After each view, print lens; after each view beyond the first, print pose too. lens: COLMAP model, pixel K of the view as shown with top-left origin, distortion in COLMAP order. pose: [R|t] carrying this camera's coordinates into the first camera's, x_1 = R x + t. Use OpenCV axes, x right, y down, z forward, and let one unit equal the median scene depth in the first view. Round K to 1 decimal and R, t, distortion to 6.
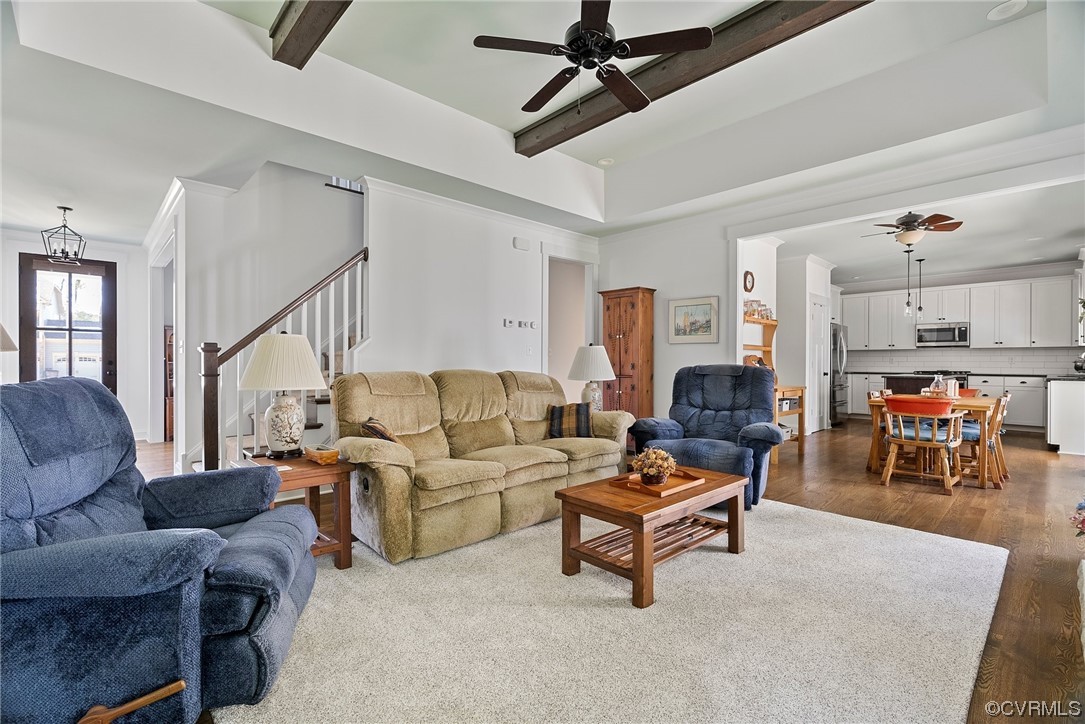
lens RADIAL K [[488.5, 0, 543.1], [0, 488.5, 362.8], [0, 0, 1]] dist [-0.012908, 0.004015]
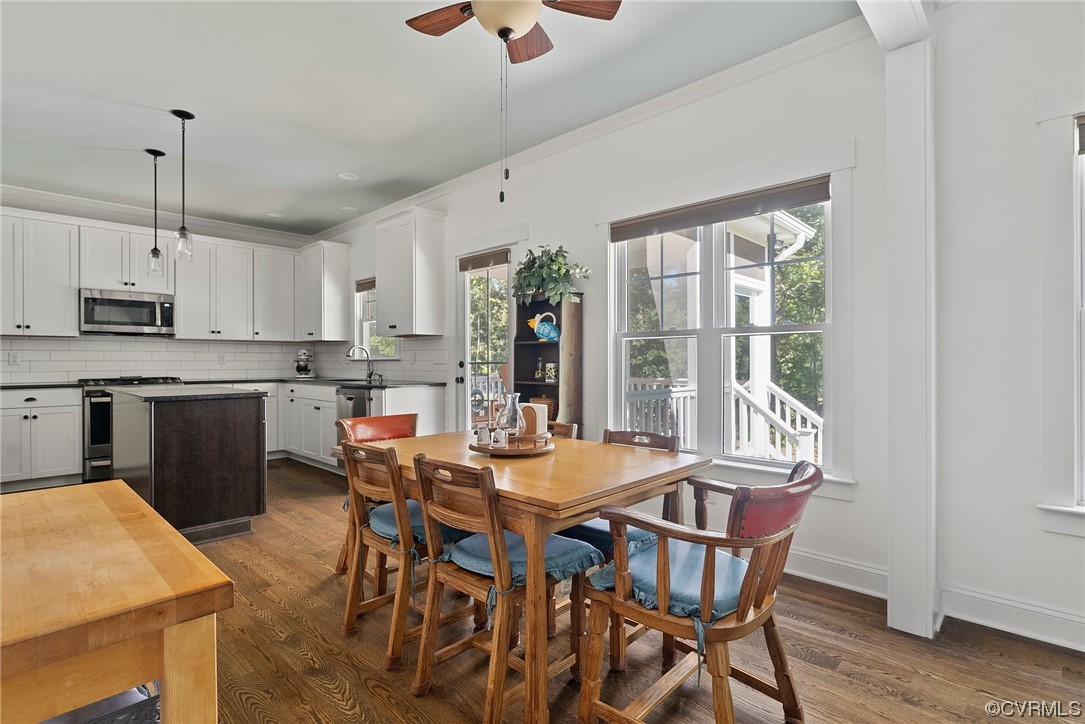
lens RADIAL K [[523.0, 0, 542.1], [0, 523.0, 362.2], [0, 0, 1]] dist [0.001138, 0.000271]
pose [[-0.053841, -0.003786, 0.998542, 0.368258], [0.004945, 0.999980, 0.004058, -0.002306], [-0.998537, 0.005157, -0.053821, 1.026477]]
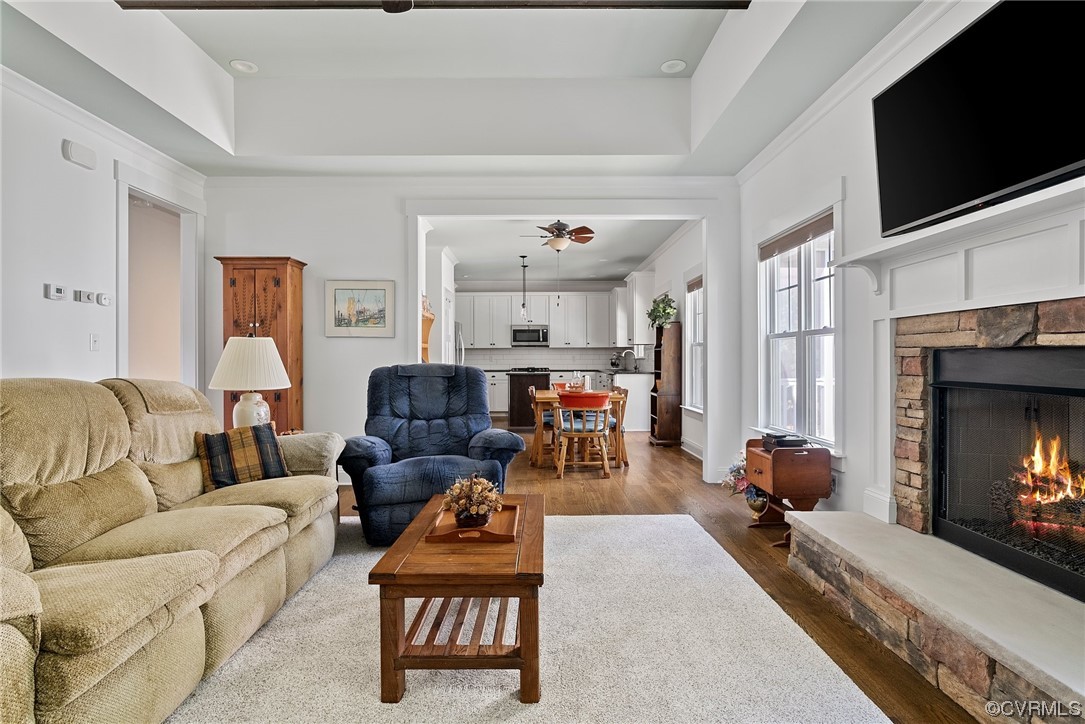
lens RADIAL K [[556.8, 0, 541.2], [0, 556.8, 358.7], [0, 0, 1]] dist [-0.009098, 0.001009]
pose [[0.678011, -0.002199, 0.735048, -0.187467], [0.006390, 0.999975, -0.002902, -0.000905], [-0.735024, 0.006665, 0.678008, 0.205377]]
